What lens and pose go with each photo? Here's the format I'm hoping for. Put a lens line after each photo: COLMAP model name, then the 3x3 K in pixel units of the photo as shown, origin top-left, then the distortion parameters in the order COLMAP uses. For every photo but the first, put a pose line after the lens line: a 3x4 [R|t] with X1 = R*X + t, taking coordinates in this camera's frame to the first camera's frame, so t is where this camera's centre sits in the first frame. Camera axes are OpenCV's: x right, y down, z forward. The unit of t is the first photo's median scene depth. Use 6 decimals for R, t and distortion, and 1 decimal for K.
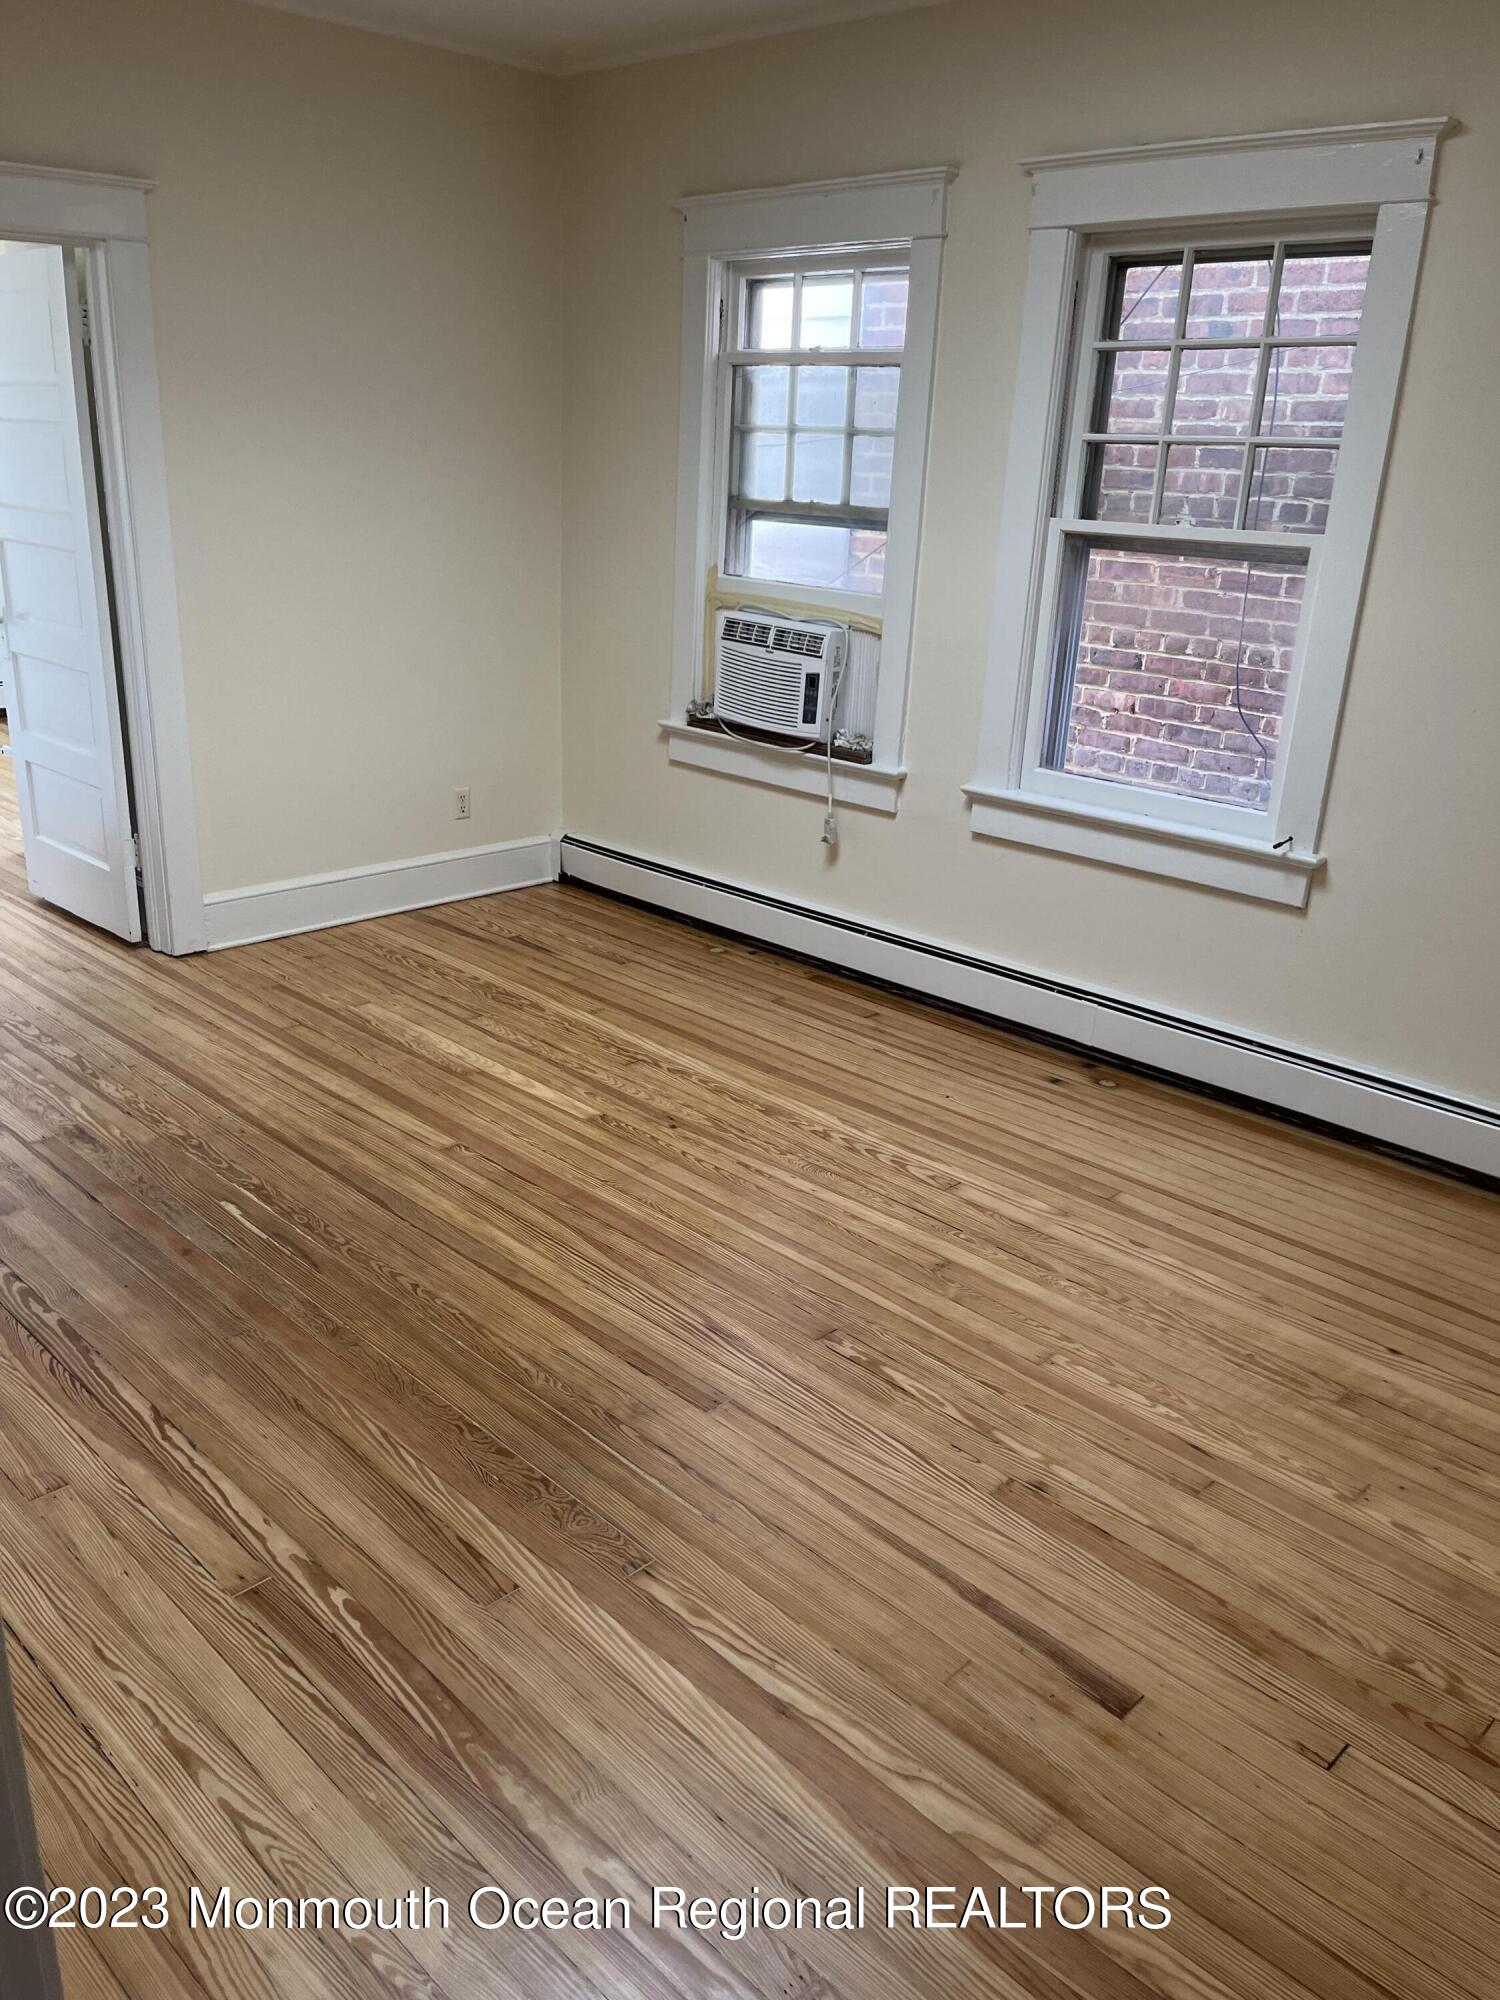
lens RADIAL K [[1505.6, 0, 754.8], [0, 1505.6, 994.7], [0, 0, 1]] dist [0.030827, -0.020059]
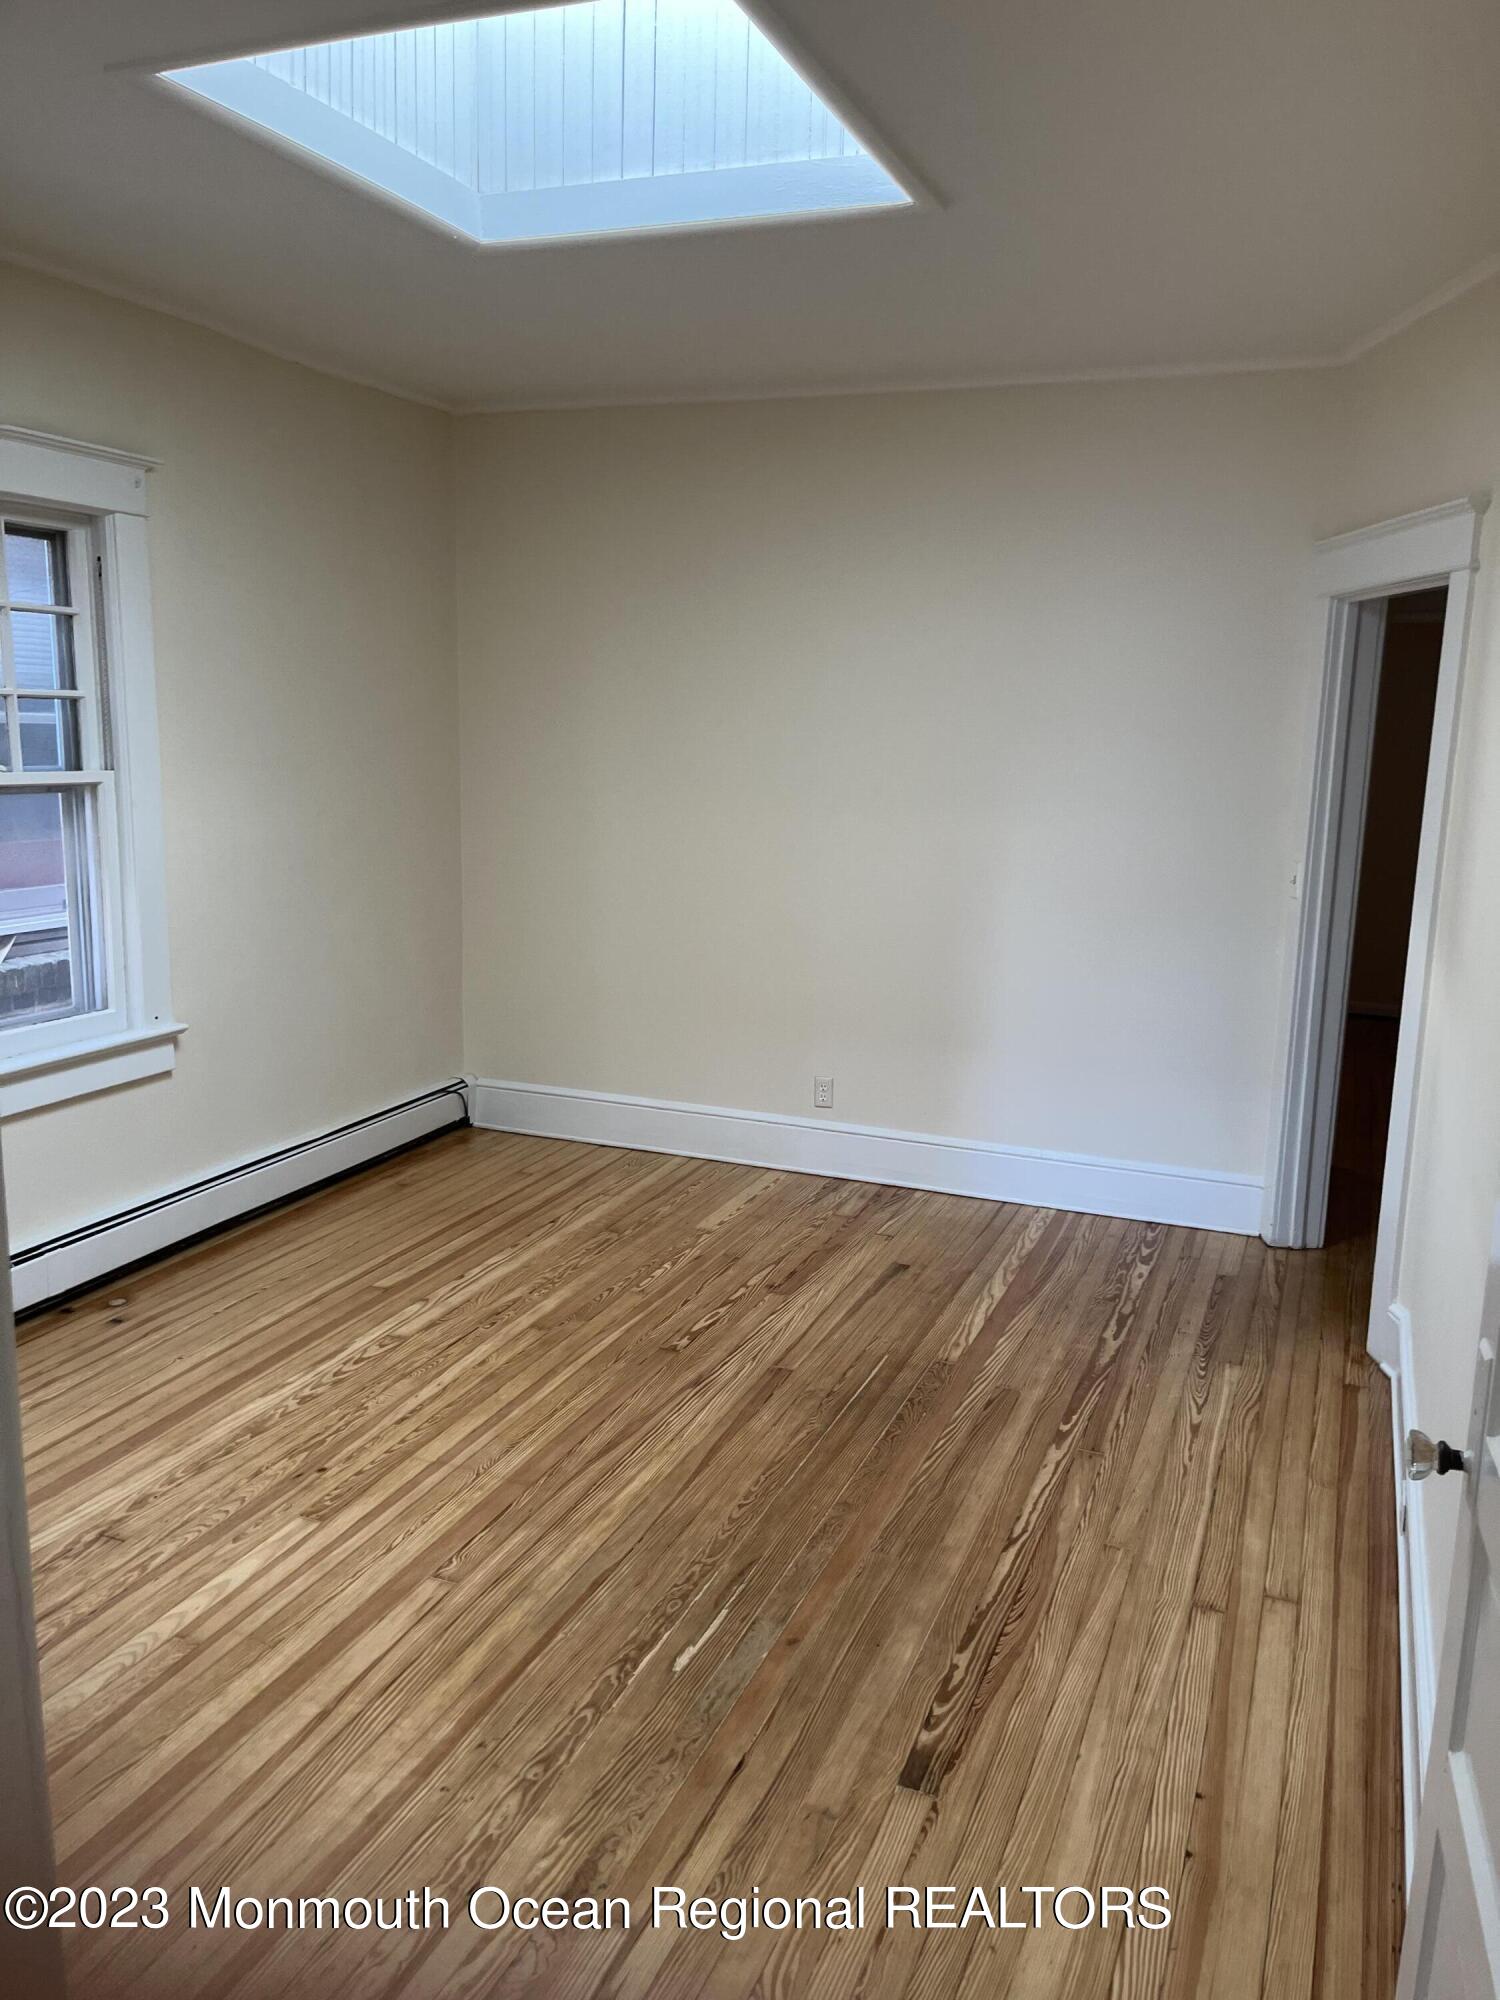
lens RADIAL K [[1505.6, 0, 749.4], [0, 1505.6, 996.6], [0, 0, 1]] dist [0.030827, -0.020059]
pose [[-0.372880, -0.223036, 0.900675, -1.005748], [0.270720, 0.902297, 0.335516, -0.446494], [-0.887509, 0.368937, -0.276068, 1.041977]]
